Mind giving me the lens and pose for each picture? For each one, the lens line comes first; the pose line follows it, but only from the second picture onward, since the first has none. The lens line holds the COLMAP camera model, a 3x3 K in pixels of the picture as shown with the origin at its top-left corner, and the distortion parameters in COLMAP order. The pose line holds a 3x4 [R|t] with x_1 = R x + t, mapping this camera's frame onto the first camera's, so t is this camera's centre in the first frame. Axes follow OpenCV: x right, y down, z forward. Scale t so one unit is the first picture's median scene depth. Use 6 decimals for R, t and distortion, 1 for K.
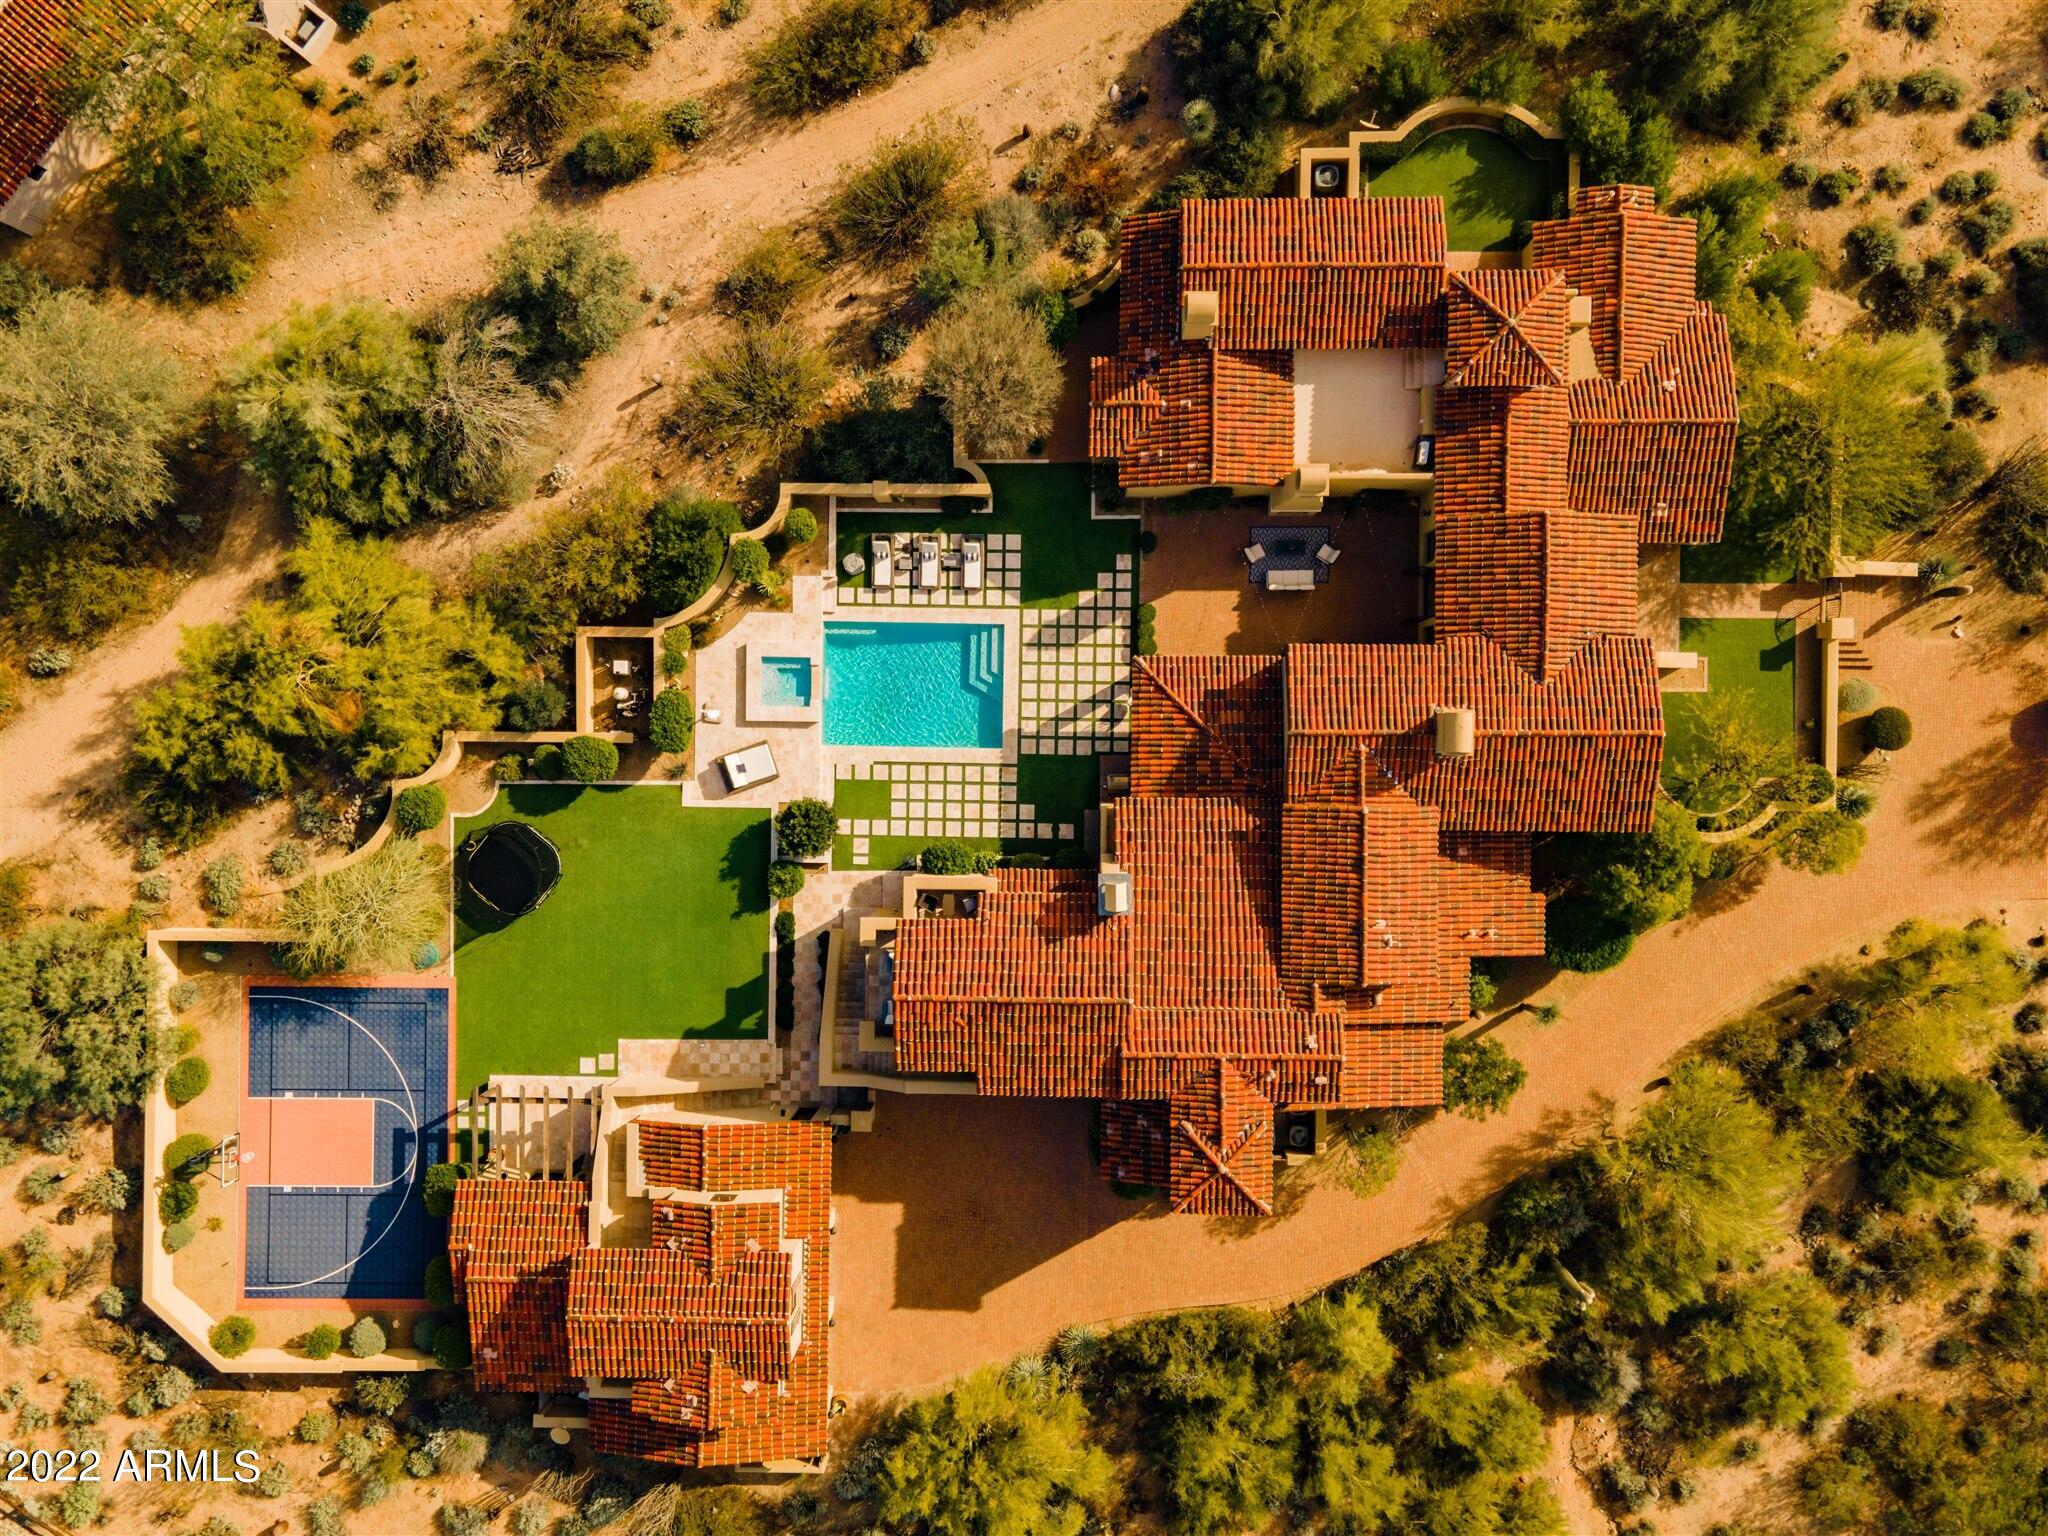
lens RADIAL K [[1506.0, 0, 1024.0], [0, 1506.0, 768.0], [0, 0, 1]] dist [0.009769, 0.065814]
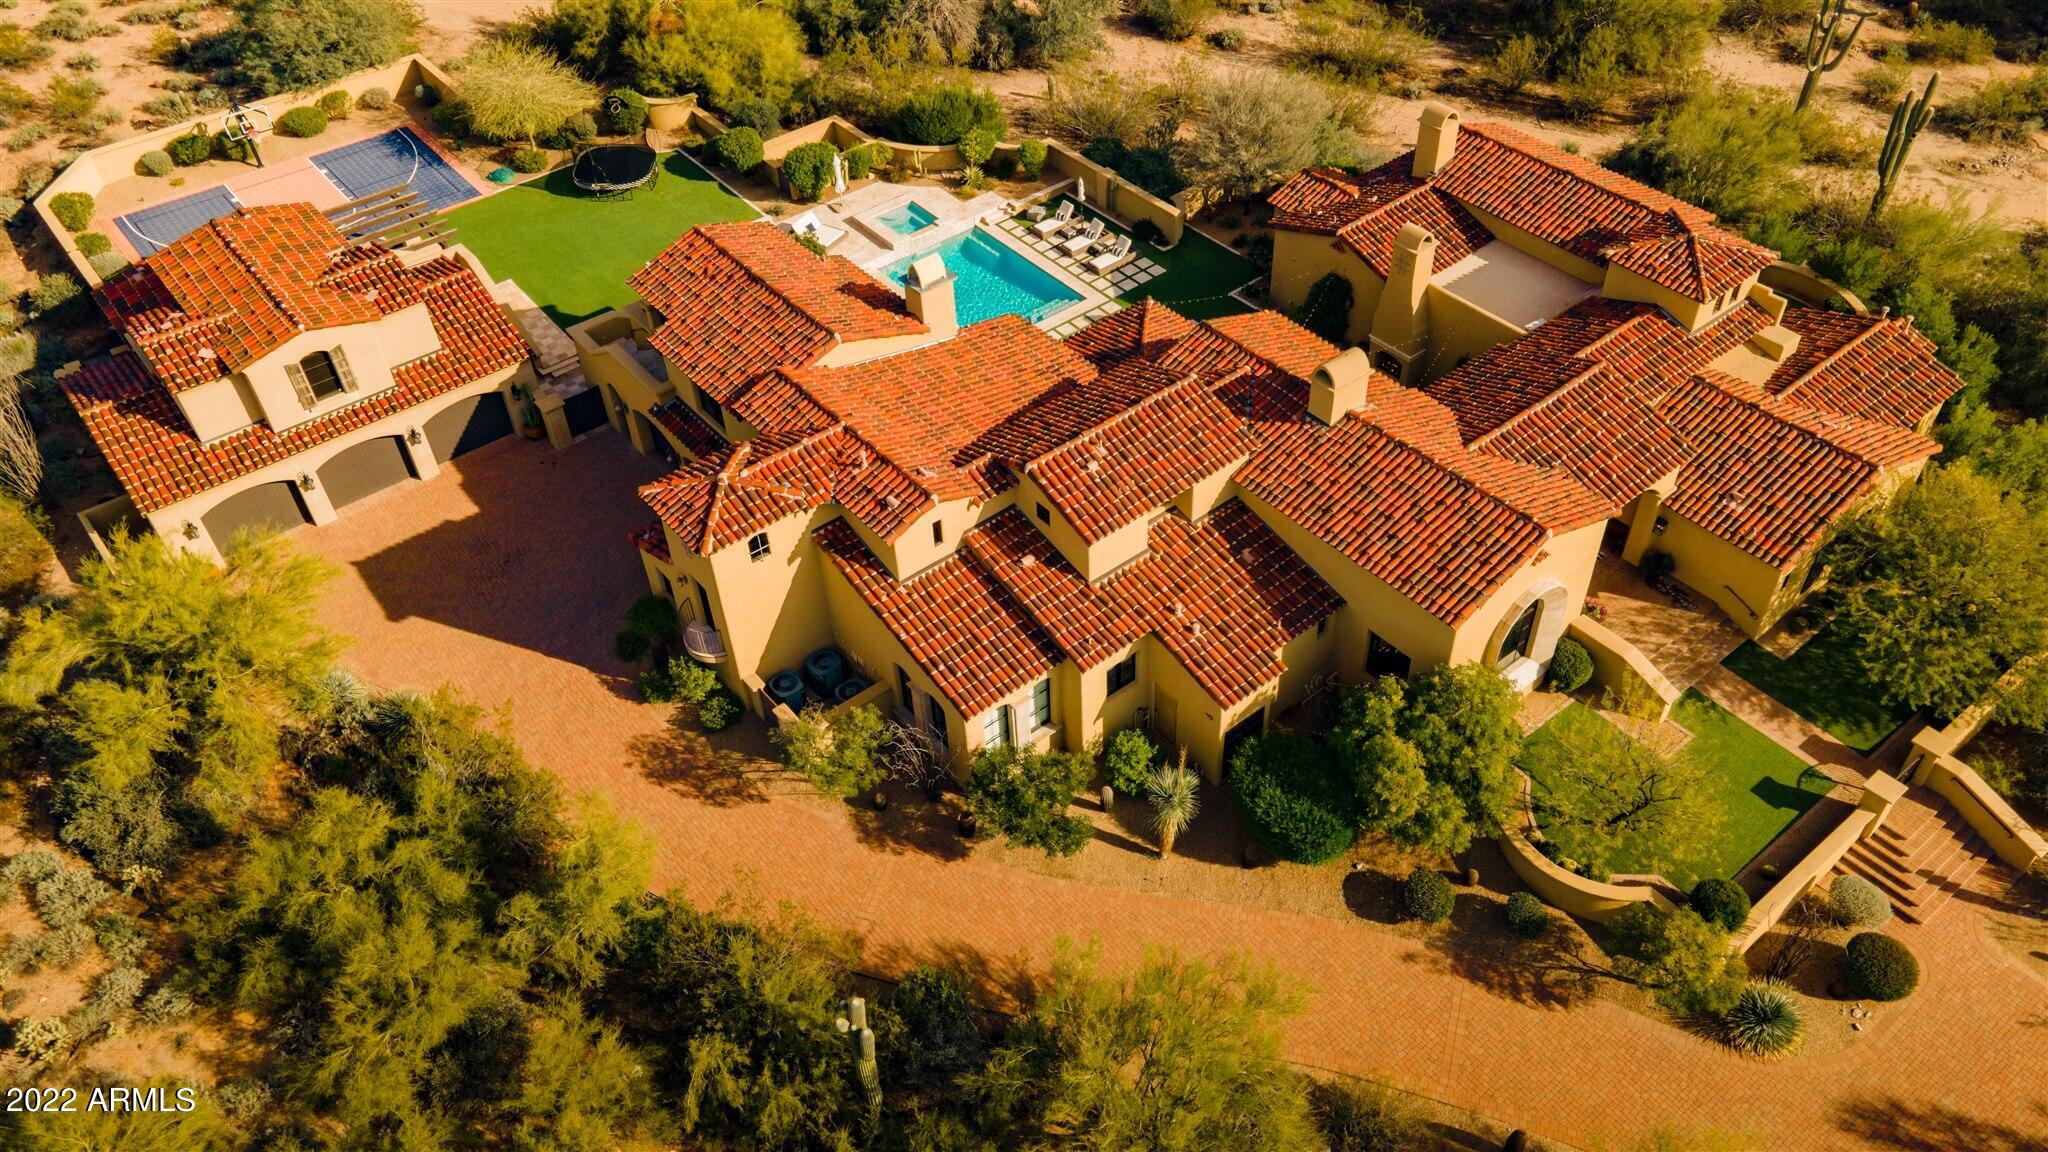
lens RADIAL K [[1546.0, 0, 1051.5], [0, 1546.0, 580.9], [0, 0, 1]] dist [0.037786, 0.007377]
pose [[0.640351, 0.540906, -0.545318, 0.613534], [-0.768078, 0.453389, -0.452211, 0.455106], [0.002637, 0.708420, 0.705786, 0.426263]]
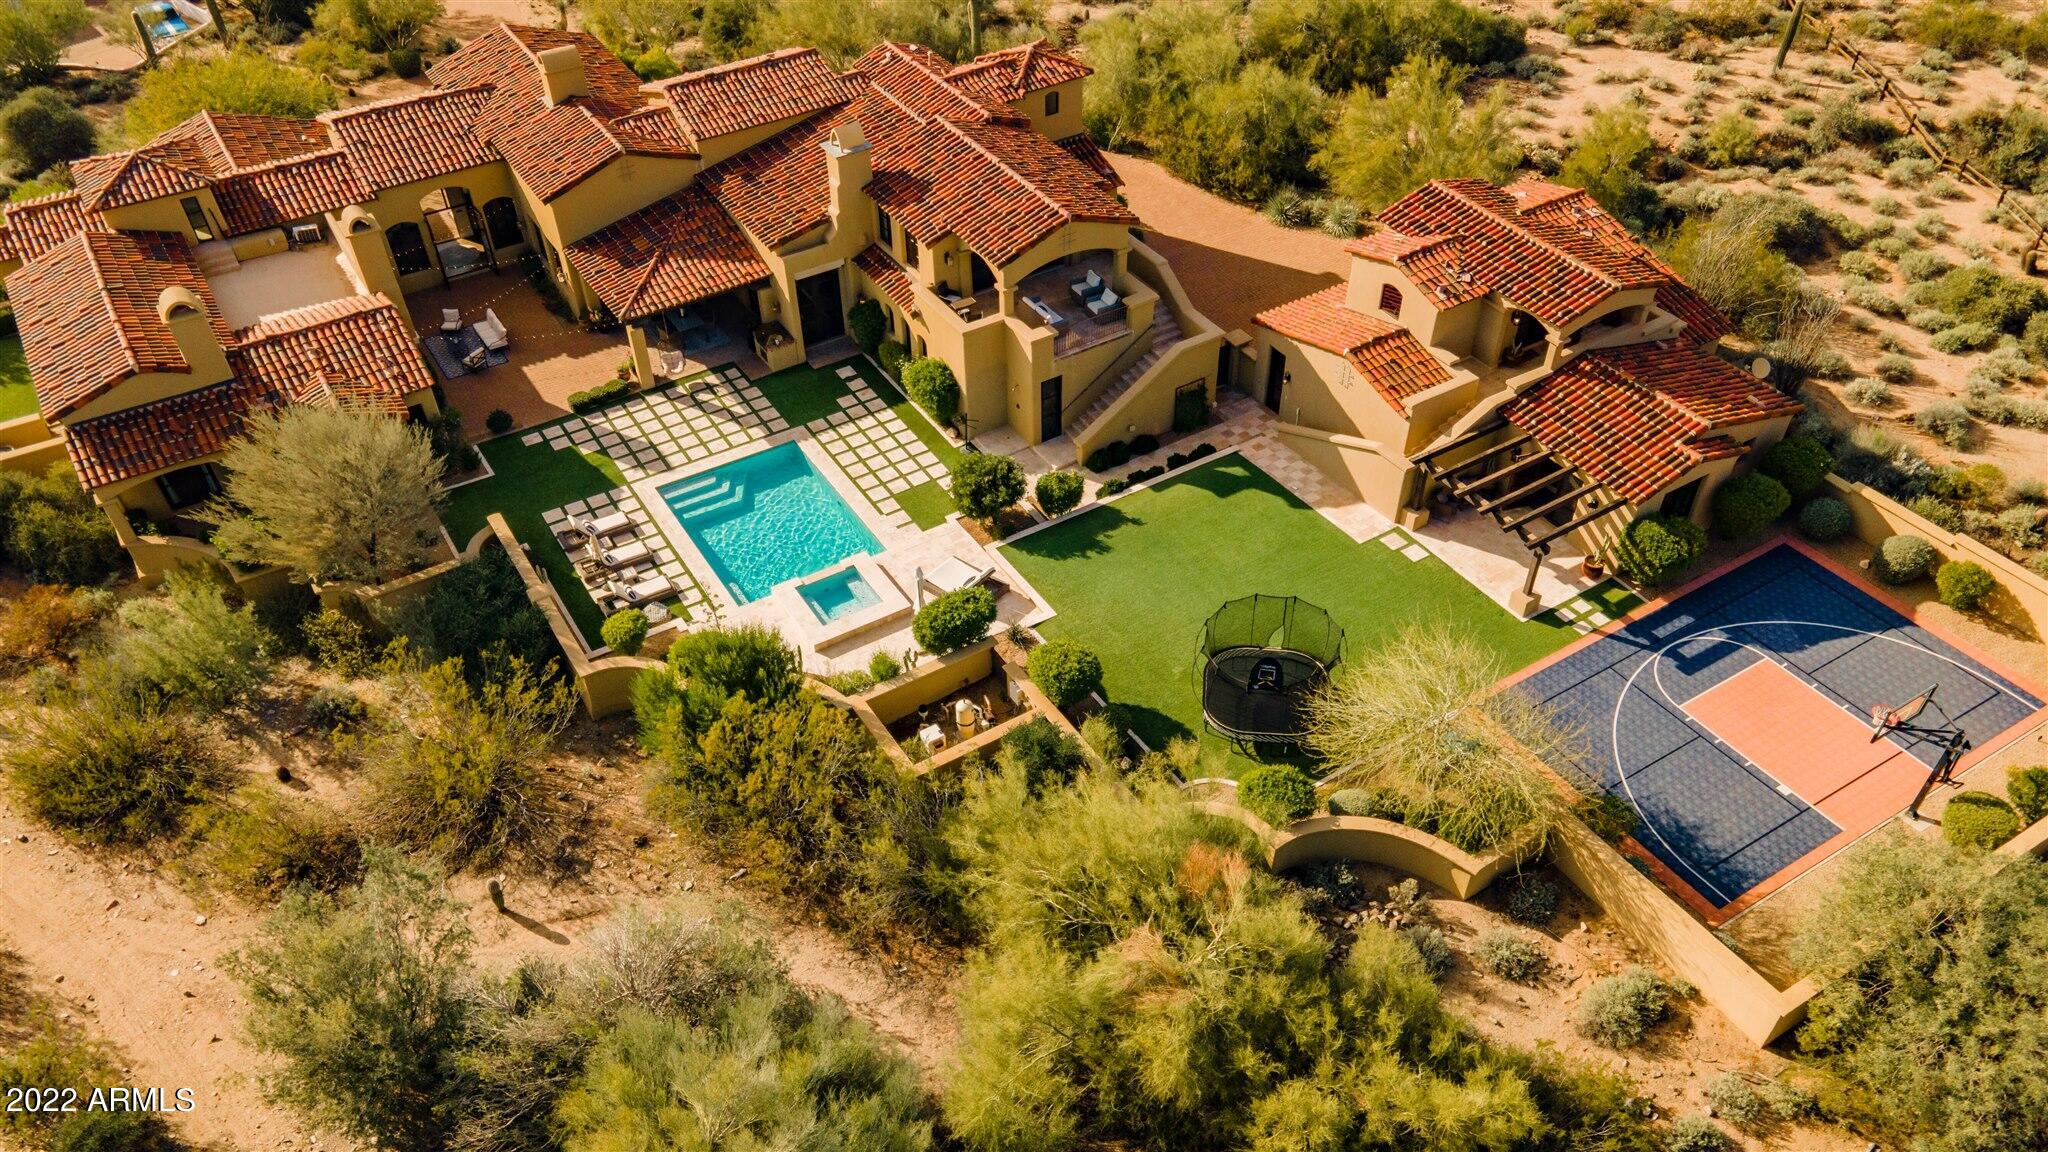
lens RADIAL K [[1514.4, 0, 1021.2], [0, 1514.4, 663.3], [0, 0, 1]] dist [0.043441, 0.004725]
pose [[-0.531507, -0.557848, 0.637421, -0.695199], [0.846178, -0.383892, 0.369608, -0.268116], [0.038516, 0.735821, 0.676080, 0.522510]]
